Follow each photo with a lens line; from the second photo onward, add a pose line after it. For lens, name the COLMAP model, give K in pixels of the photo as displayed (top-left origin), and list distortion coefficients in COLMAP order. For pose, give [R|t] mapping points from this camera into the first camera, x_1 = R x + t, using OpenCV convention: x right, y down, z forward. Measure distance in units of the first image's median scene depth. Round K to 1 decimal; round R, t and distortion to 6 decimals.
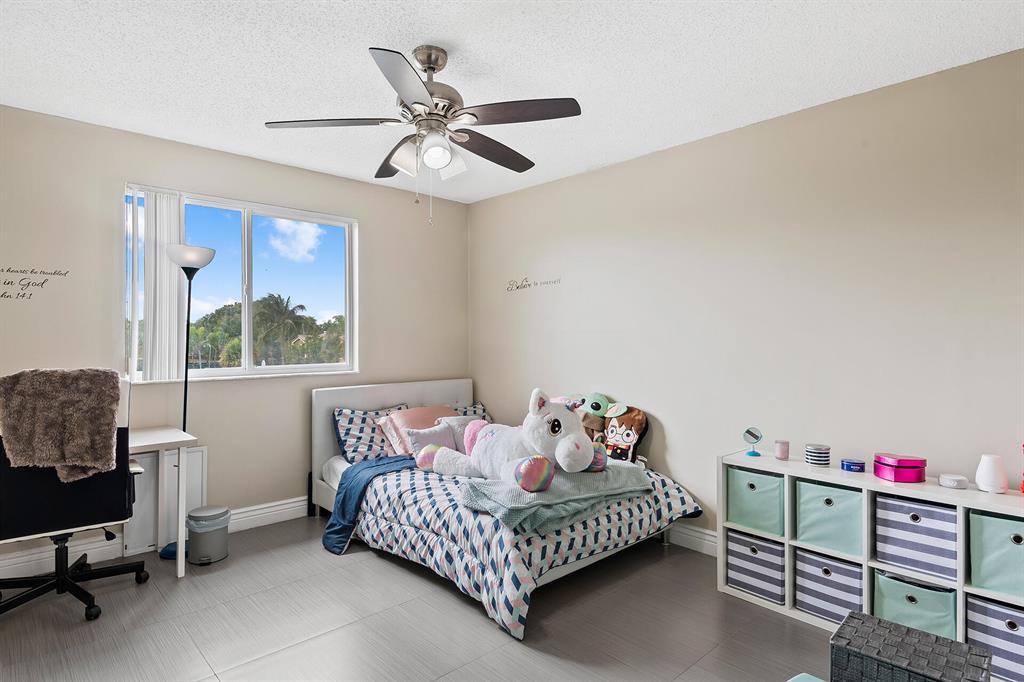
lens RADIAL K [[556.7, 0, 512.3], [0, 556.7, 337.9], [0, 0, 1]] dist [0.039987, -0.032129]
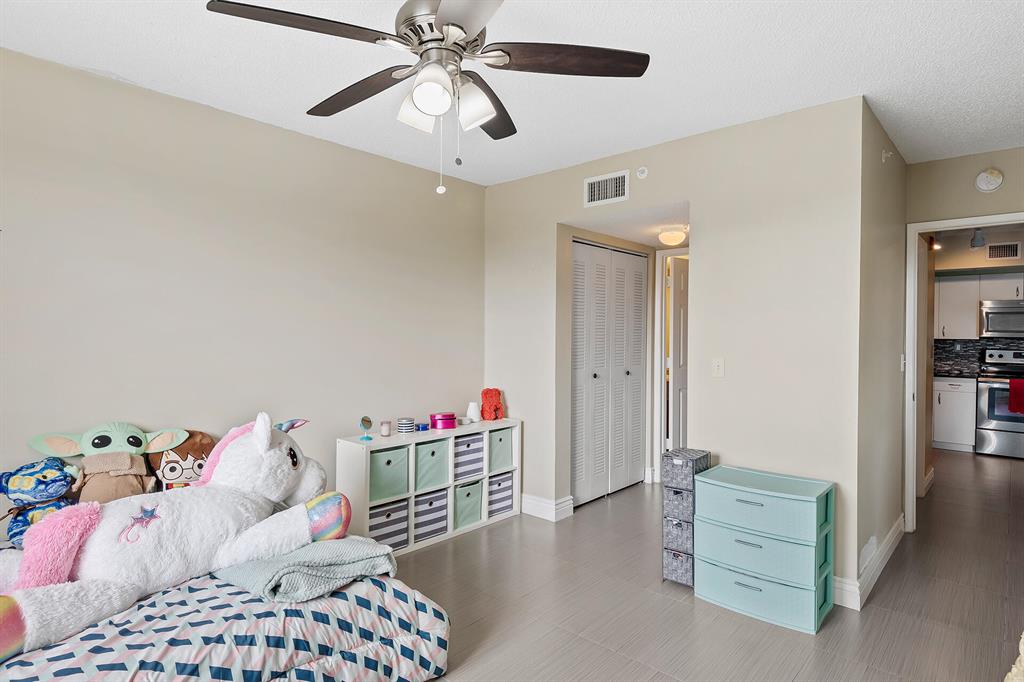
lens RADIAL K [[556.7, 0, 512.3], [0, 556.7, 337.9], [0, 0, 1]] dist [0.039987, -0.032129]
pose [[-0.095149, -0.006987, 0.995439, -0.826198], [-0.001631, 0.999975, 0.006863, -0.009357], [-0.995462, -0.000971, -0.095158, 0.903056]]
